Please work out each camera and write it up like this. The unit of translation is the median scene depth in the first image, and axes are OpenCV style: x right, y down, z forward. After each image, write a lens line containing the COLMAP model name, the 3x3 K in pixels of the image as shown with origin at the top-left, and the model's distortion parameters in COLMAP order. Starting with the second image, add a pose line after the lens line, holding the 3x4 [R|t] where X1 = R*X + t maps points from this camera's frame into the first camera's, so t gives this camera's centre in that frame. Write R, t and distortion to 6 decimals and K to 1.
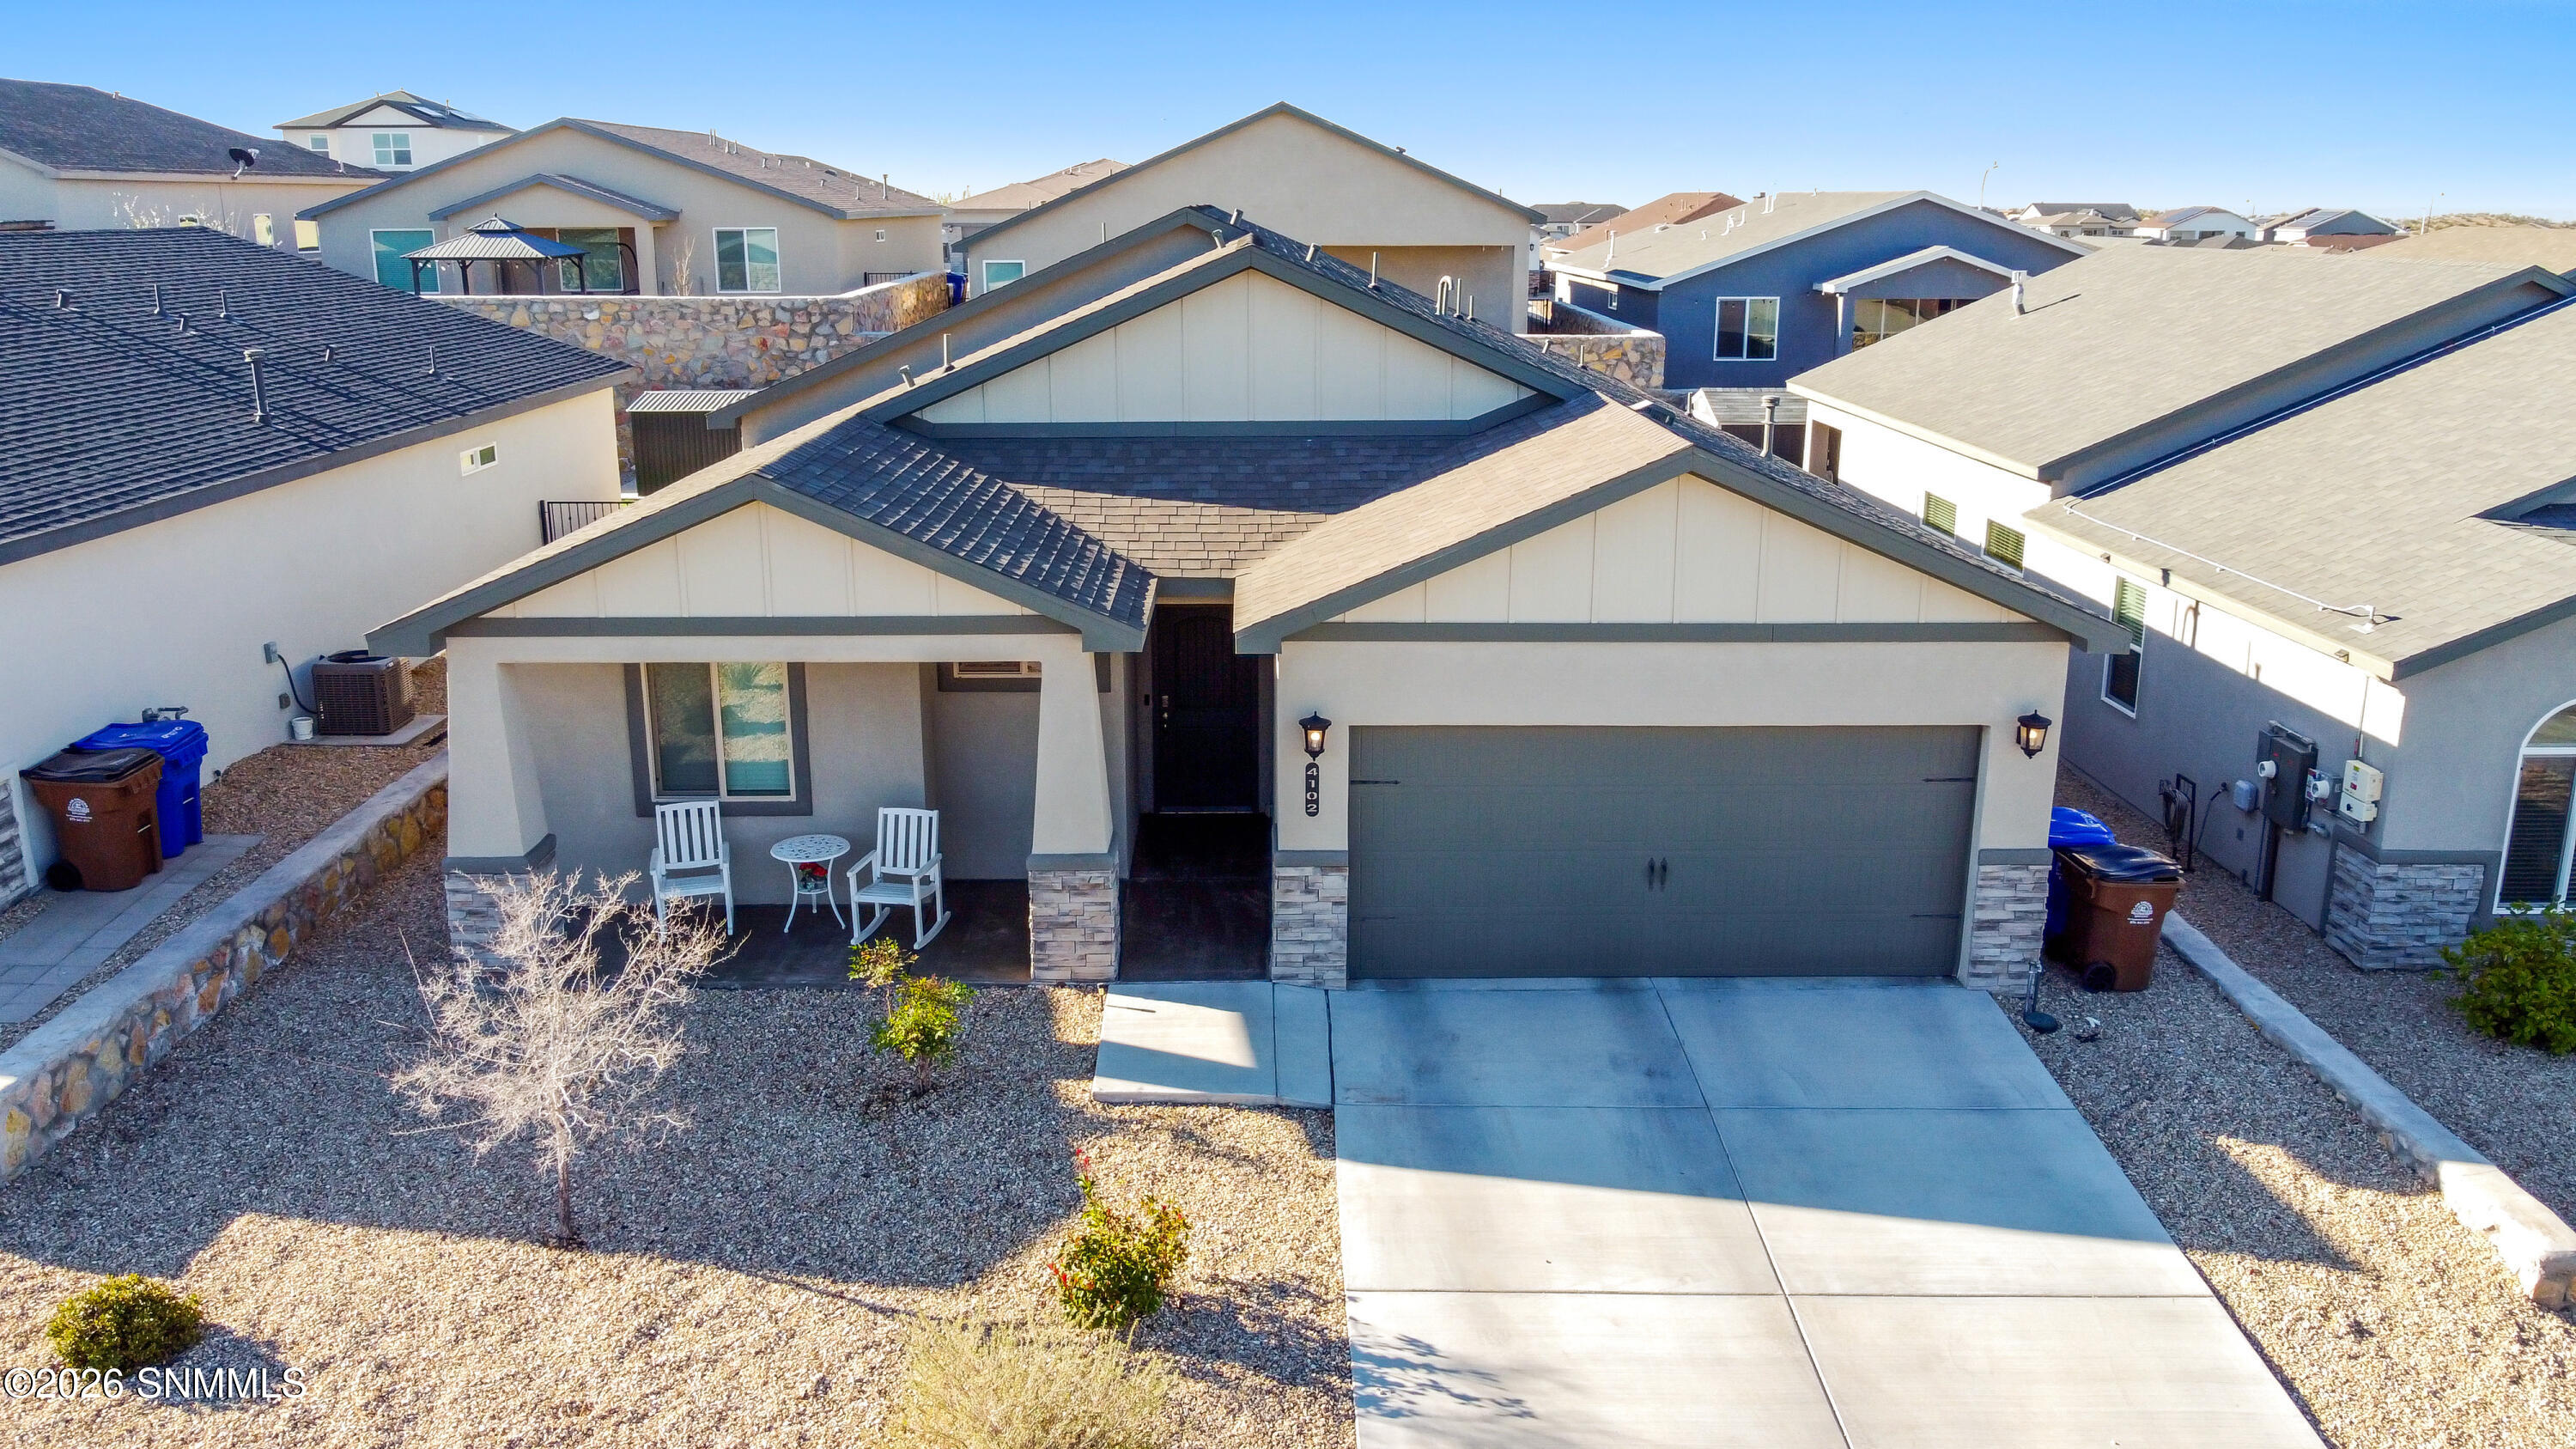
lens RADIAL K [[1970.1, 0, 1285.0], [0, 1970.1, 719.4], [0, 0, 1]] dist [-0.013663, 0.004186]
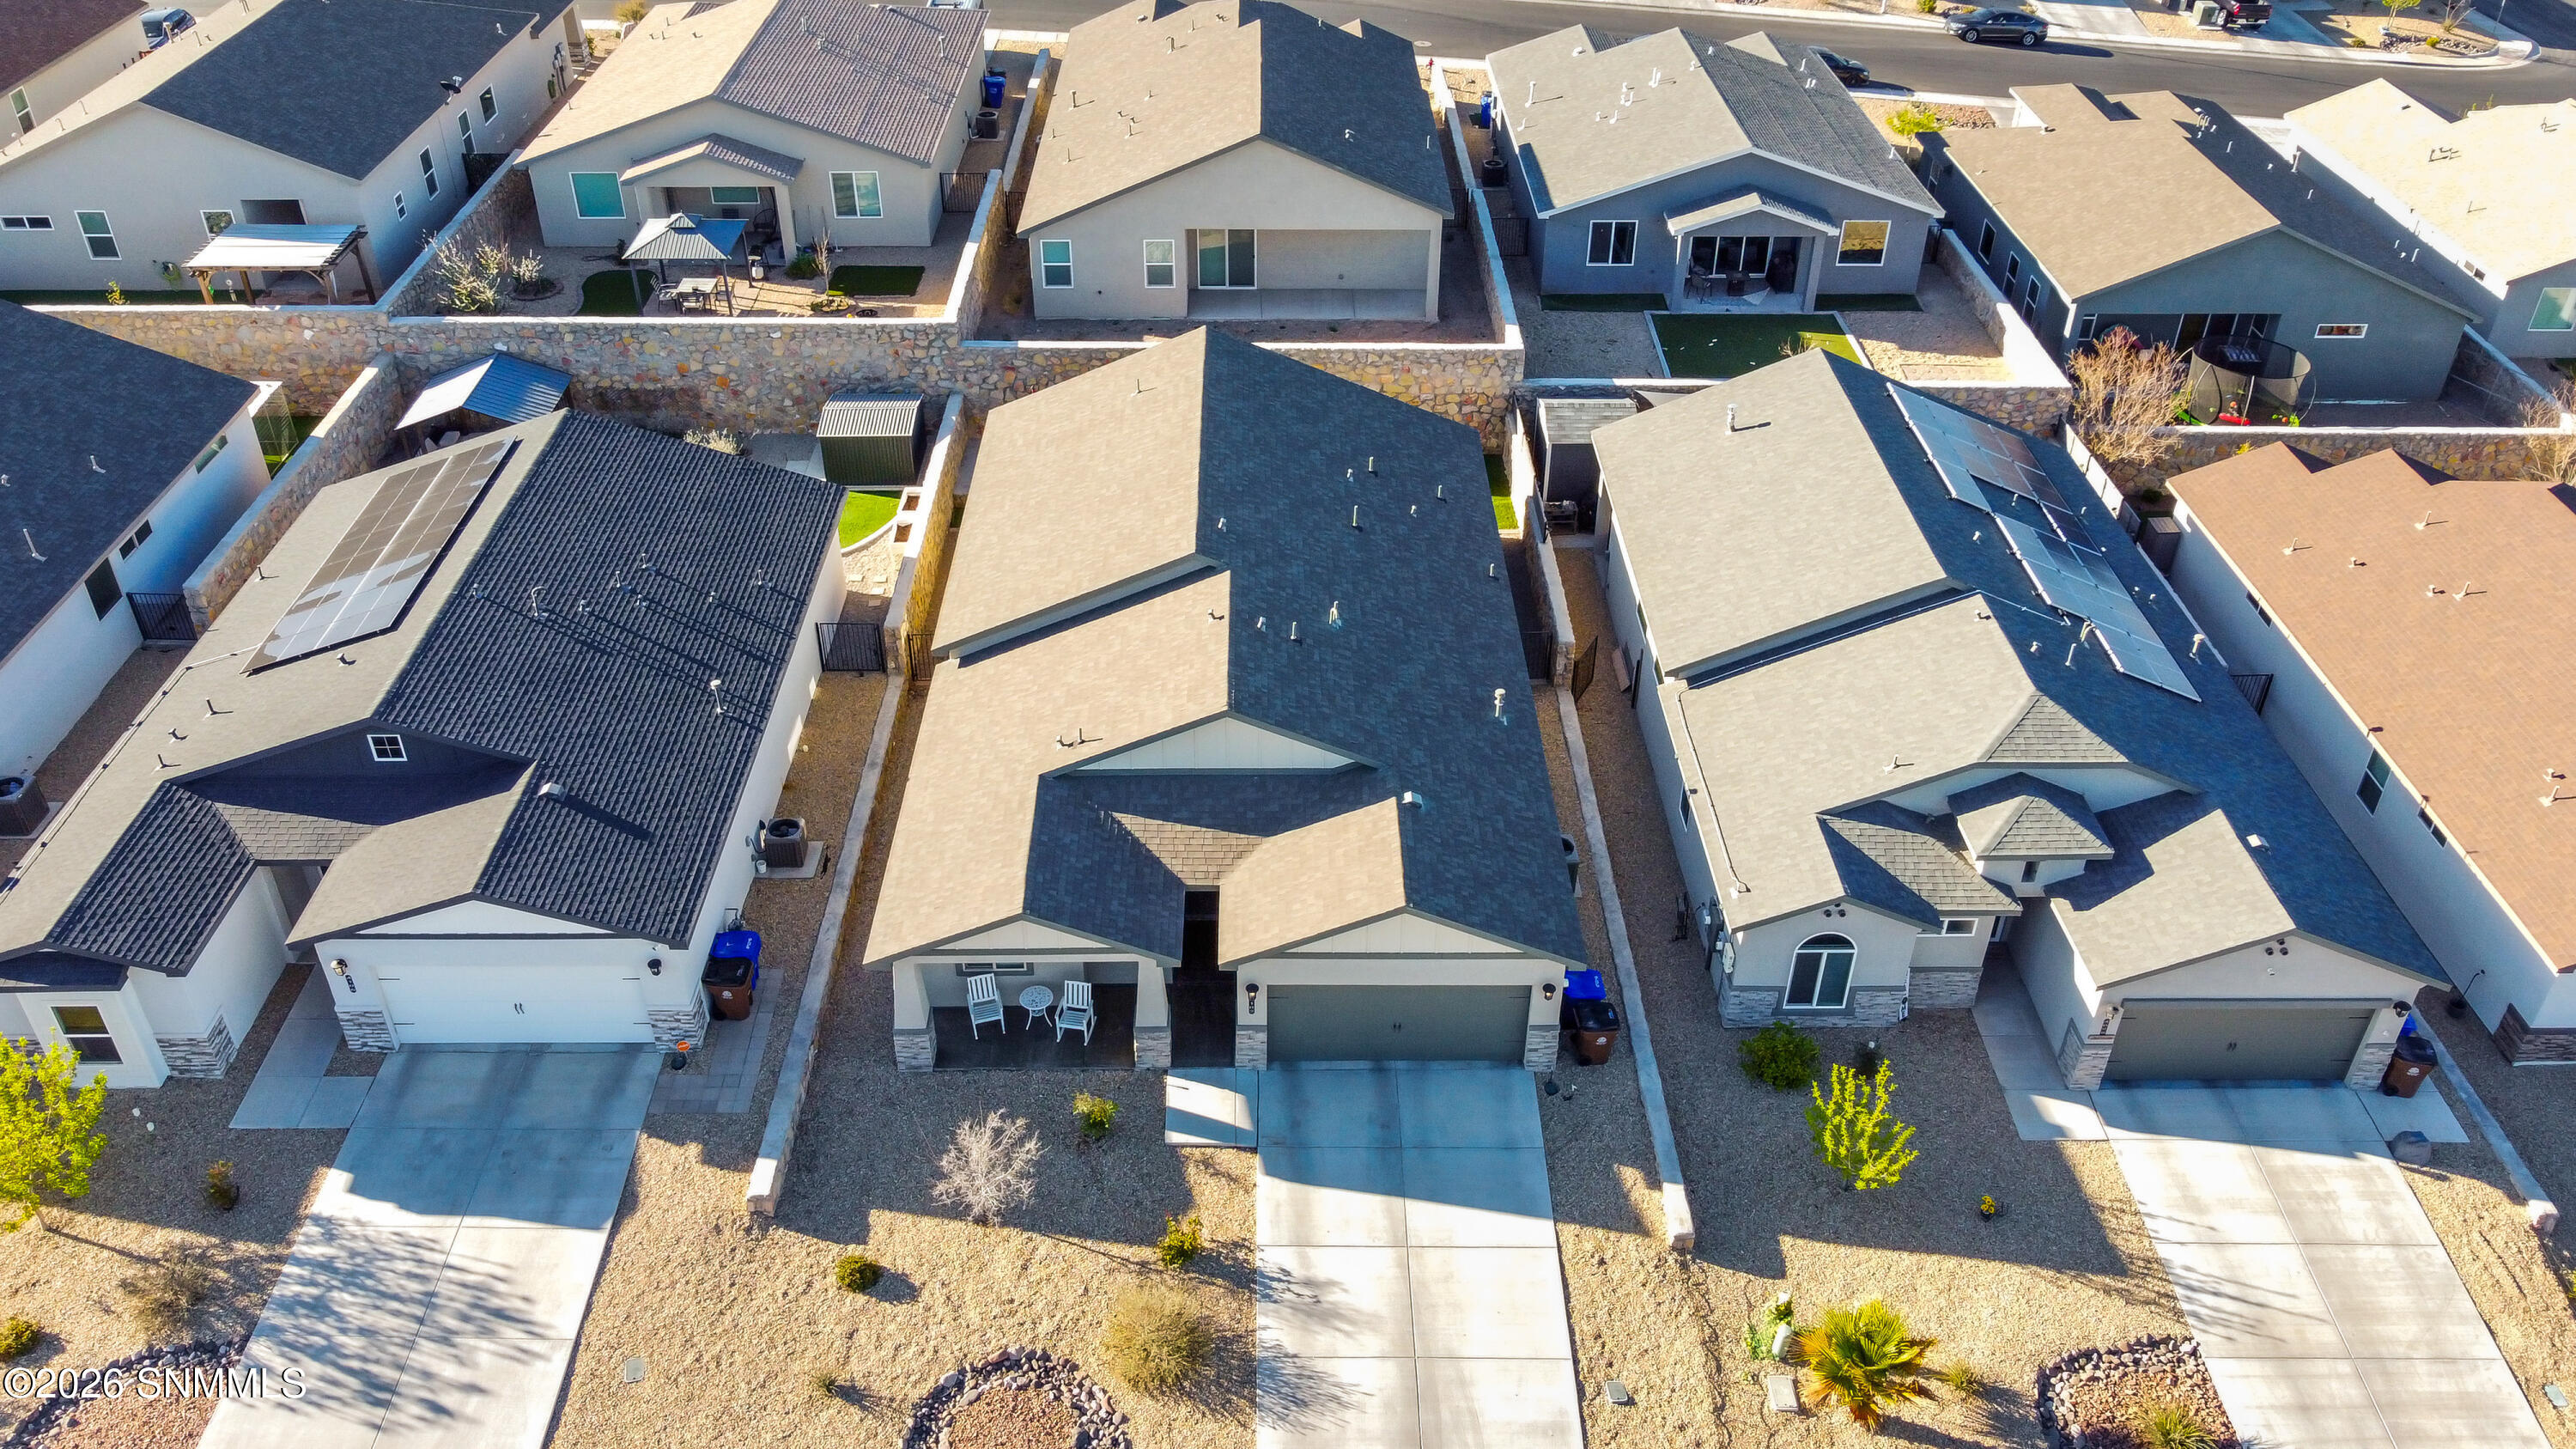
lens RADIAL K [[1988.1, 0, 1284.6], [0, 1988.1, 719.8], [0, 0, 1]] dist [-0.014412, 0.005601]
pose [[0.999984, 0.005584, -0.000718, 0.054460], [-0.004999, 0.939257, 0.343178, -1.140755], [0.002591, -0.343169, 0.939270, -1.177523]]
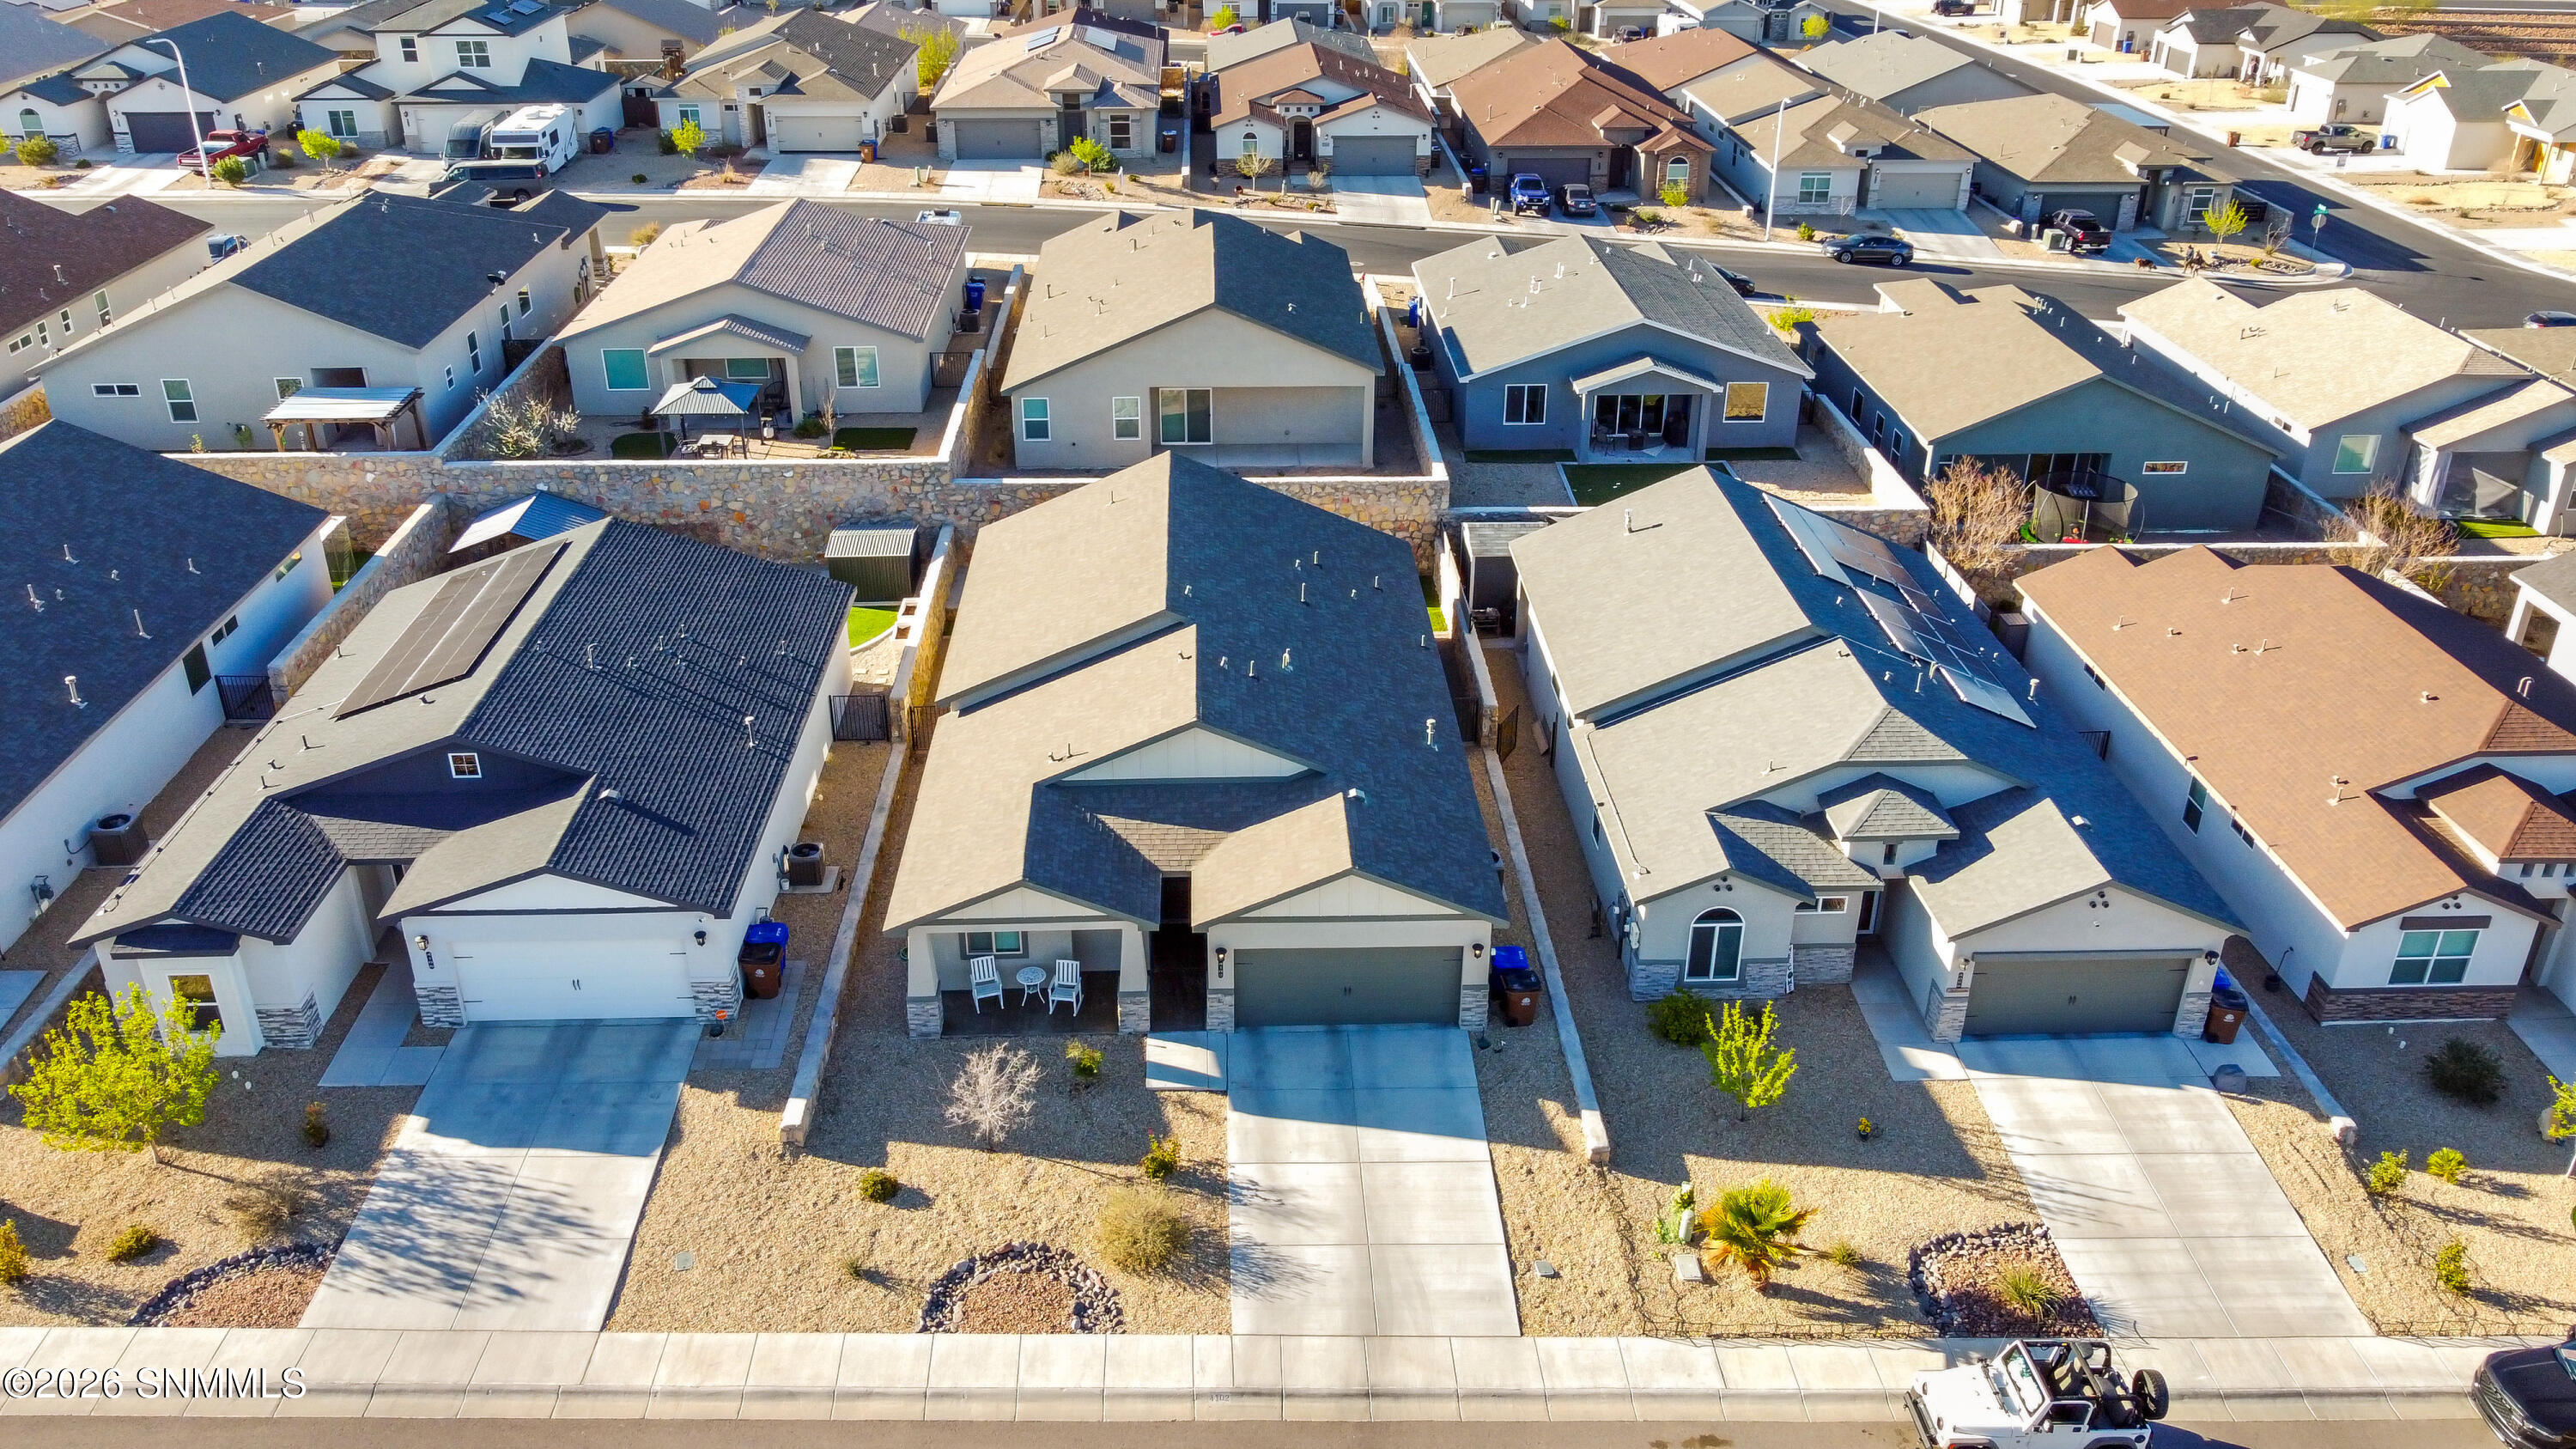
lens RADIAL K [[1970.1, 0, 1285.0], [0, 1970.1, 719.4], [0, 0, 1]] dist [-0.013663, 0.004186]
pose [[0.999668, -0.008541, 0.024303, 0.040524], [0.003237, 0.977607, 0.210413, -0.900684], [-0.025556, -0.210265, 0.977310, -1.653222]]
